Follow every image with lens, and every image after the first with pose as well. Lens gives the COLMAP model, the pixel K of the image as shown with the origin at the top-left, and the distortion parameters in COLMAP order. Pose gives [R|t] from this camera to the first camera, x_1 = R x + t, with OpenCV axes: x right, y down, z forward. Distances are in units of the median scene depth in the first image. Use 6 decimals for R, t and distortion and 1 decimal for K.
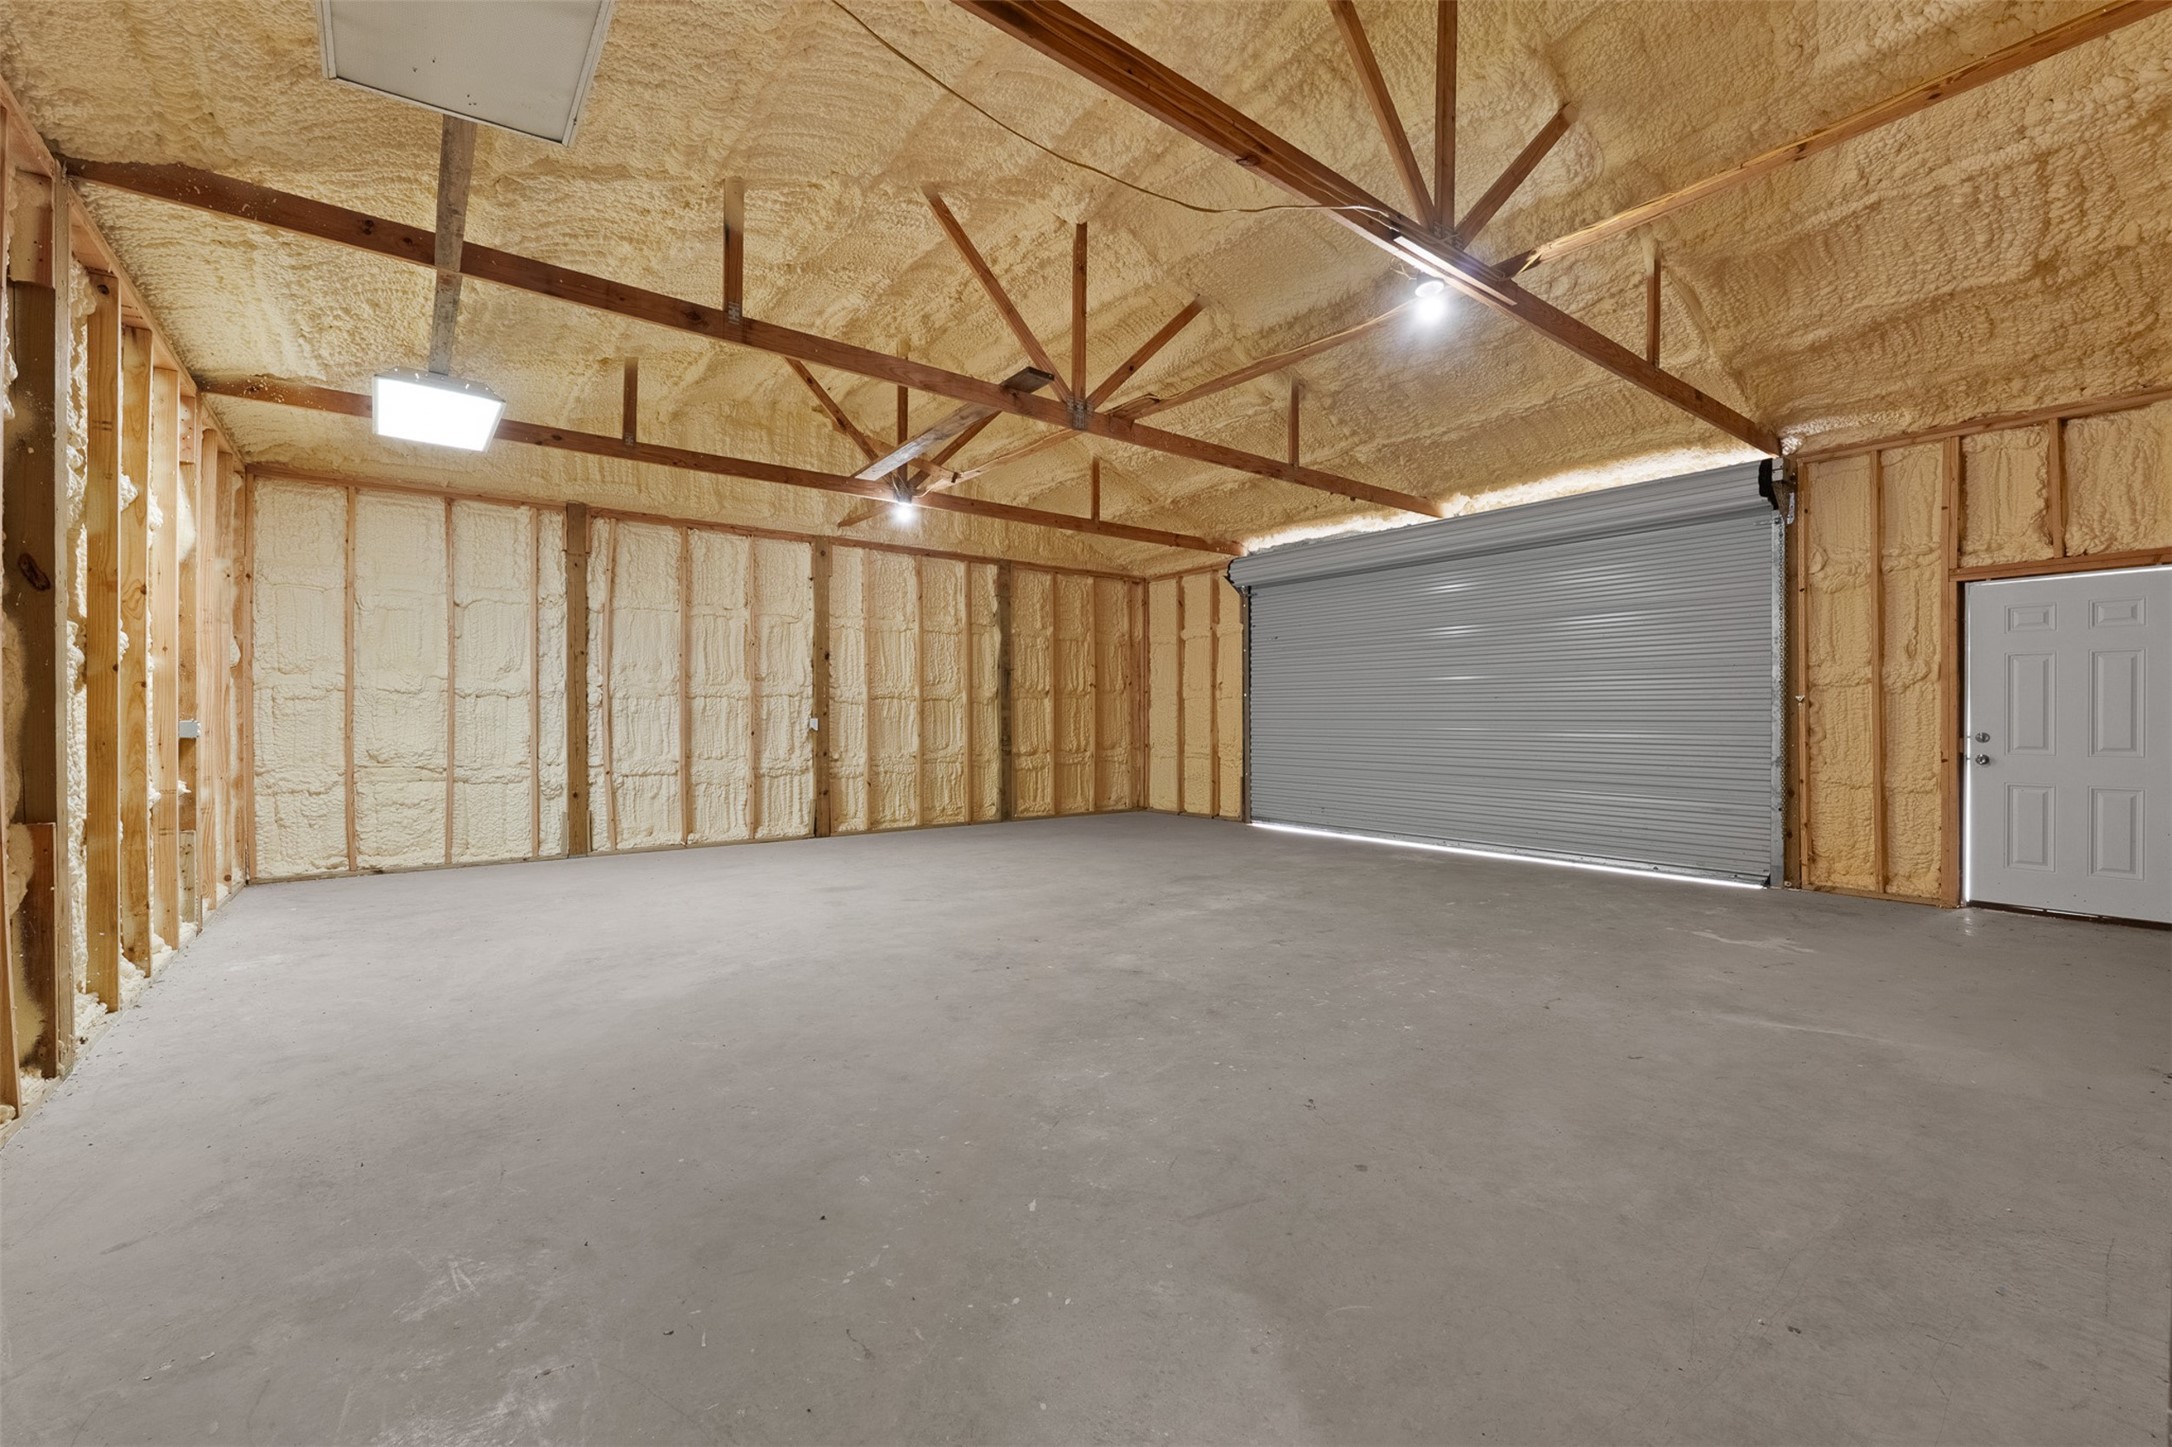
lens RADIAL K [[900.9, 0, 1077.9], [0, 900.9, 722.1], [0, 0, 1]] dist [-0.010858, 0.000320]
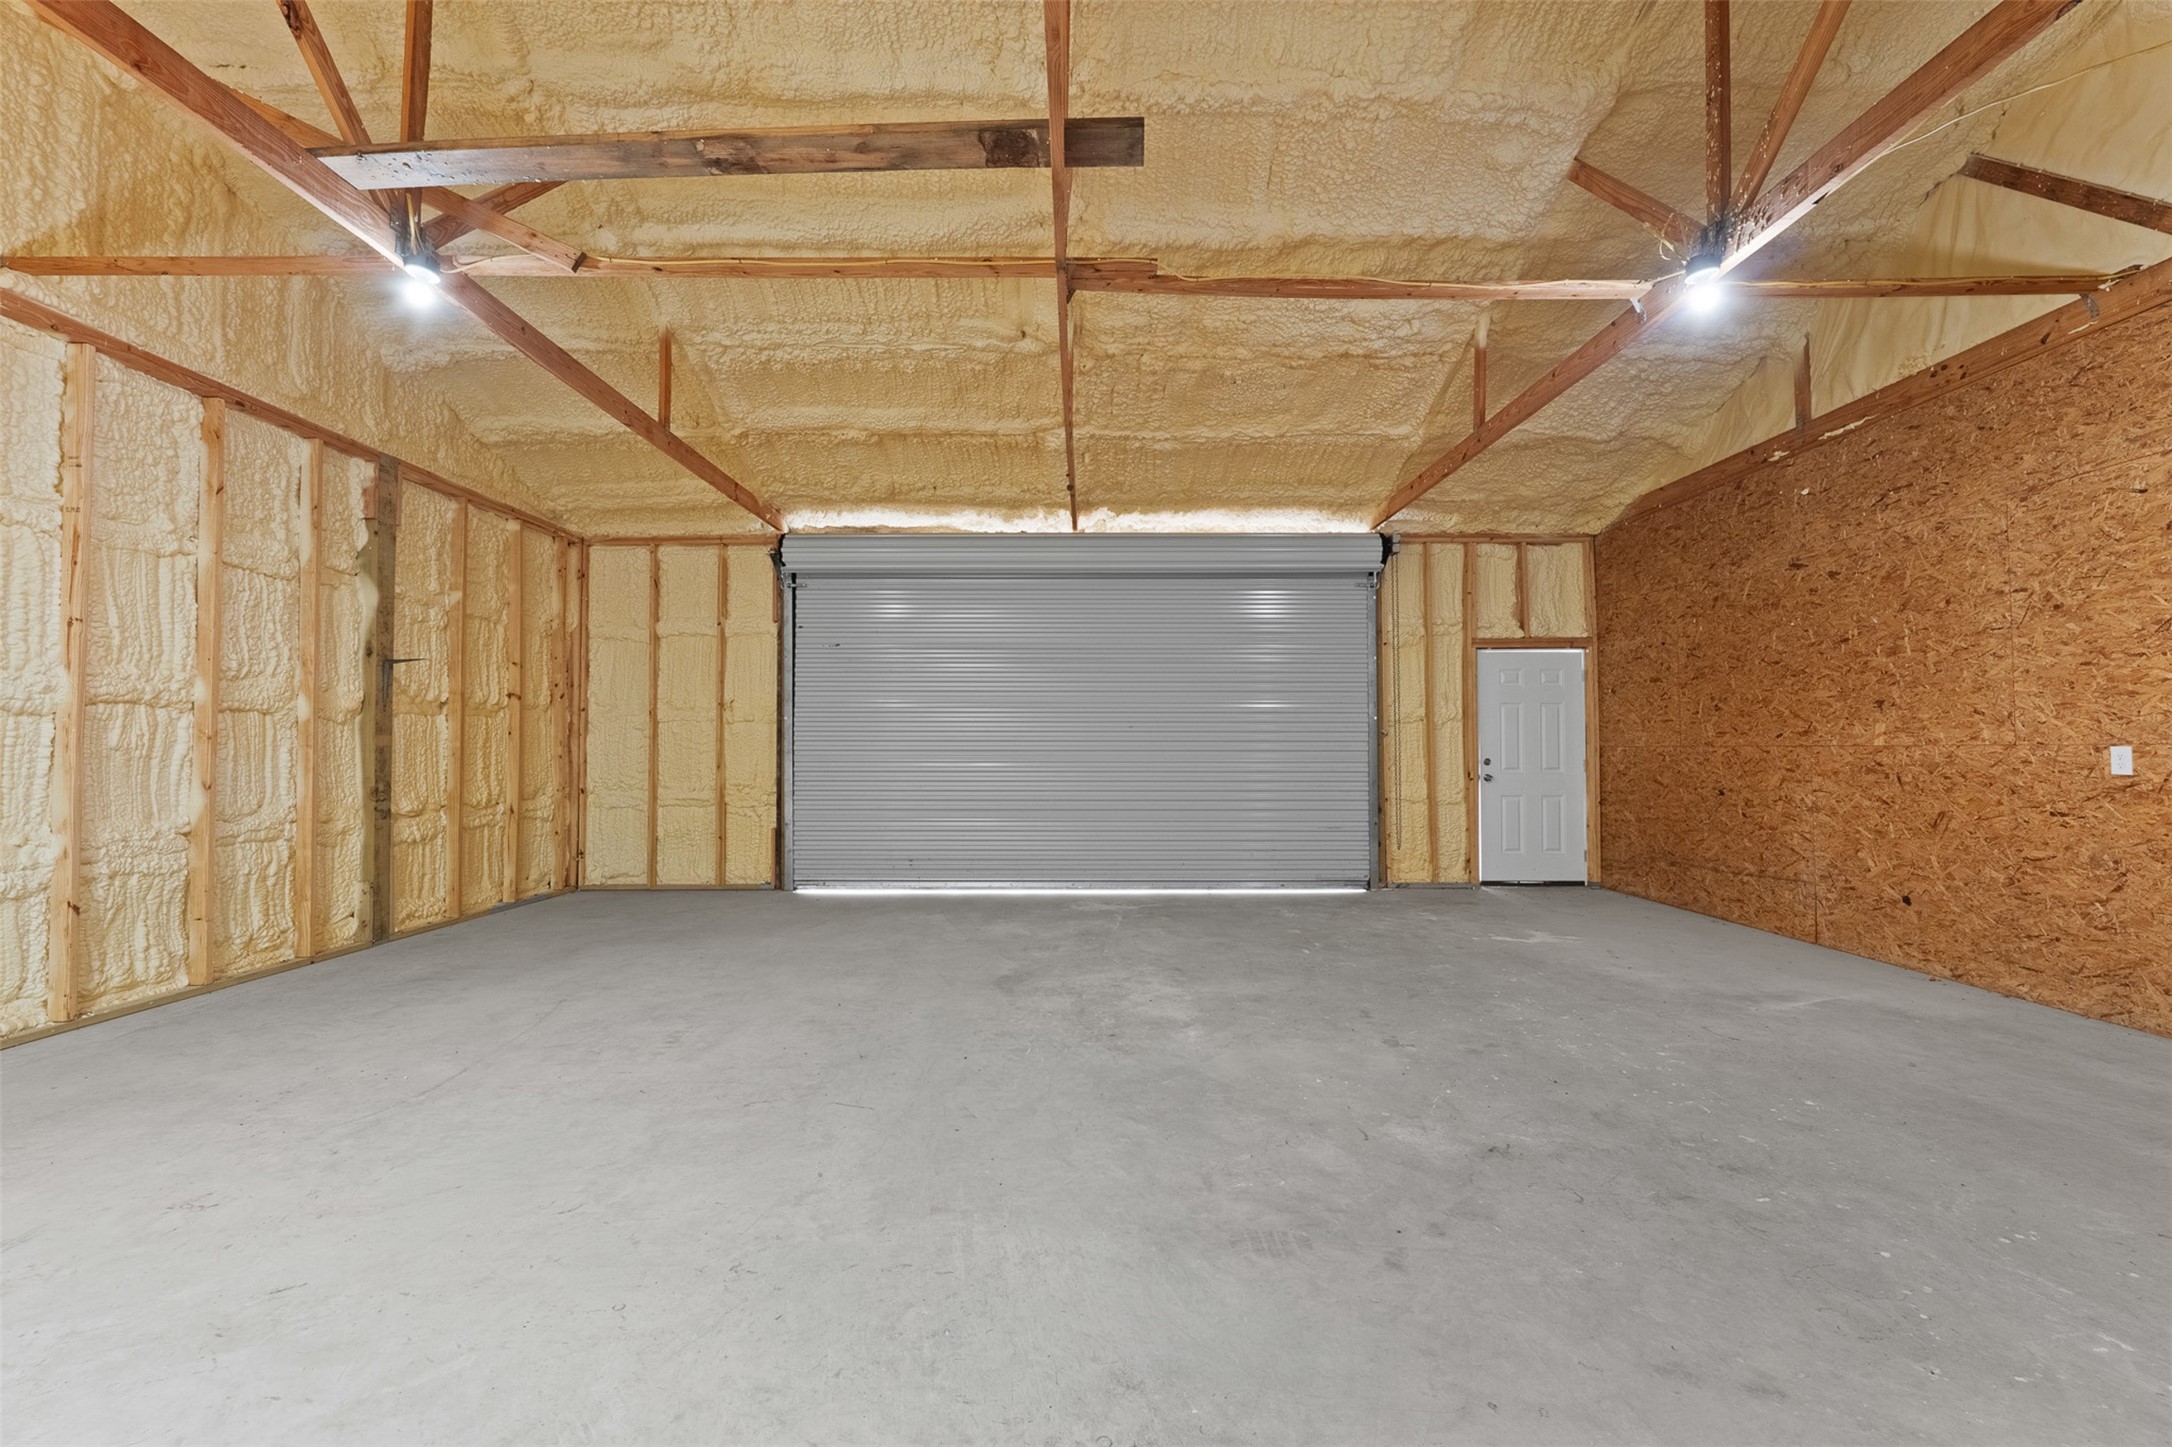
lens RADIAL K [[900.9, 0, 1085.6], [0, 900.9, 722.8], [0, 0, 1]] dist [-0.010858, 0.000320]
pose [[0.603501, 0.022247, 0.797052, -0.260002], [0.005112, 0.999482, -0.031768, -0.001171], [-0.797346, 0.023247, 0.603075, 0.356770]]
